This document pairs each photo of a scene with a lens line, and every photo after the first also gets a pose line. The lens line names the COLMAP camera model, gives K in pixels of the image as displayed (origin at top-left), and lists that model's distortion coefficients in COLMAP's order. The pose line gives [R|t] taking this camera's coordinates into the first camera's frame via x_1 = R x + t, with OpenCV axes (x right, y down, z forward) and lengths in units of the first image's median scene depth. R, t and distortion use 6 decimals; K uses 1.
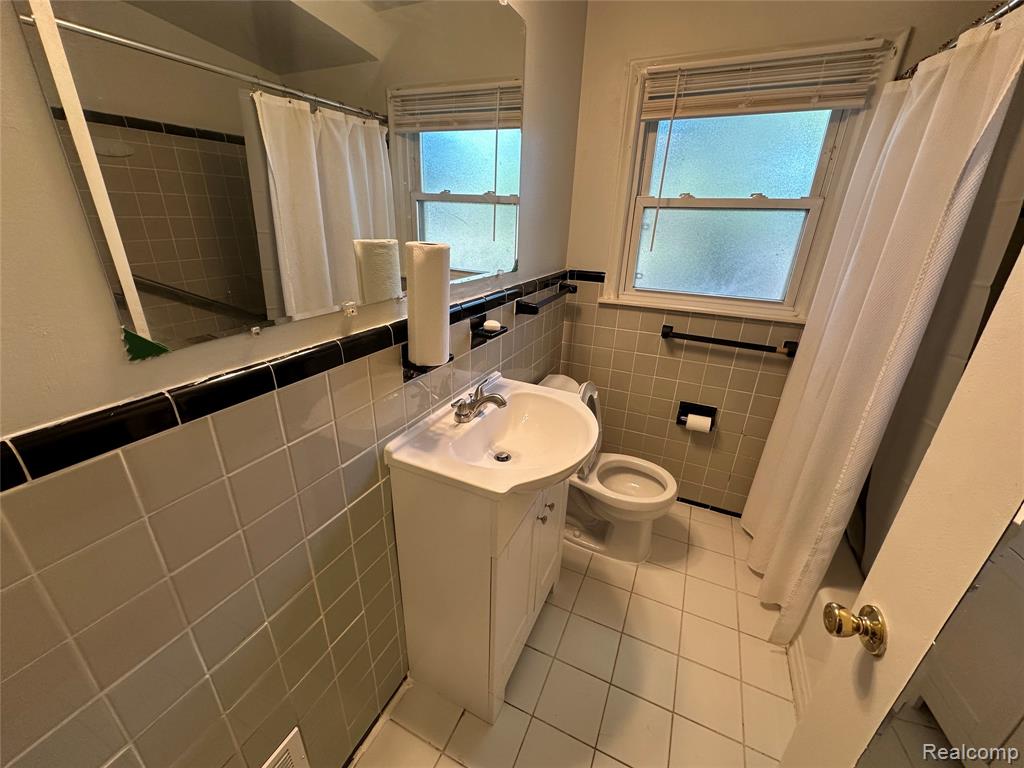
lens RADIAL K [[409.0, 0, 510.6], [0, 409.0, 385.8], [0, 0, 1]] dist [-0.005464, 0.000927]
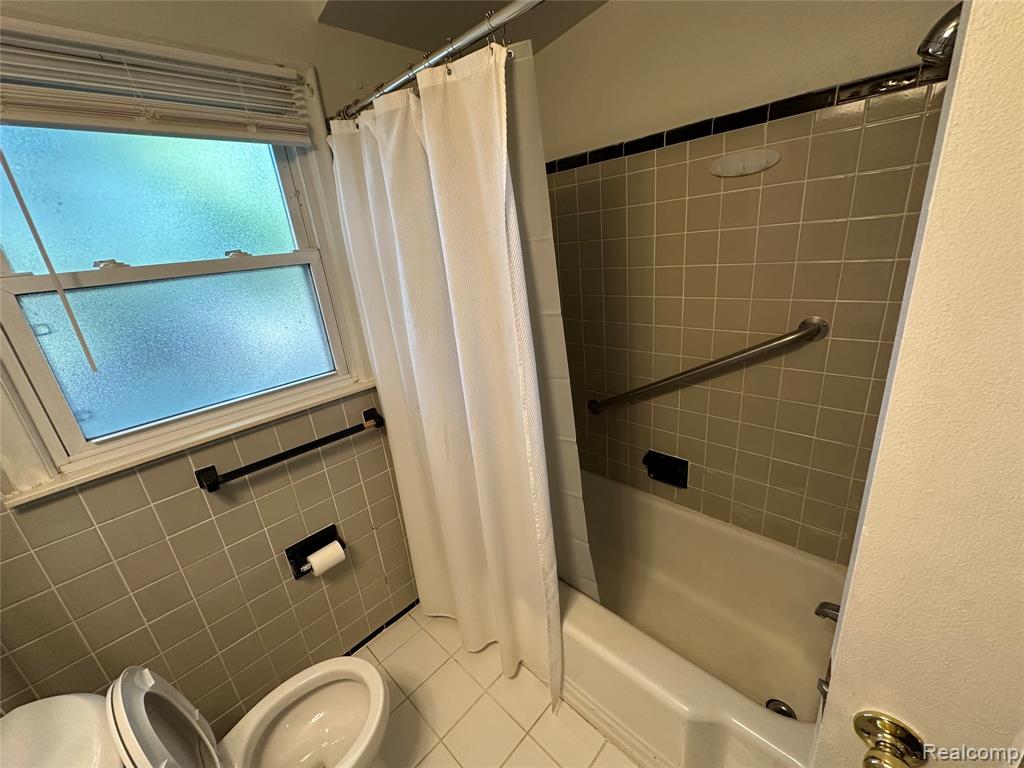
lens RADIAL K [[409.0, 0, 515.7], [0, 409.0, 383.8], [0, 0, 1]] dist [-0.005464, 0.000927]
pose [[0.326487, -0.362412, 0.872963, 0.063781], [0.456776, 0.869063, 0.189960, -0.173607], [-0.827503, 0.336729, 0.449279, 0.339339]]
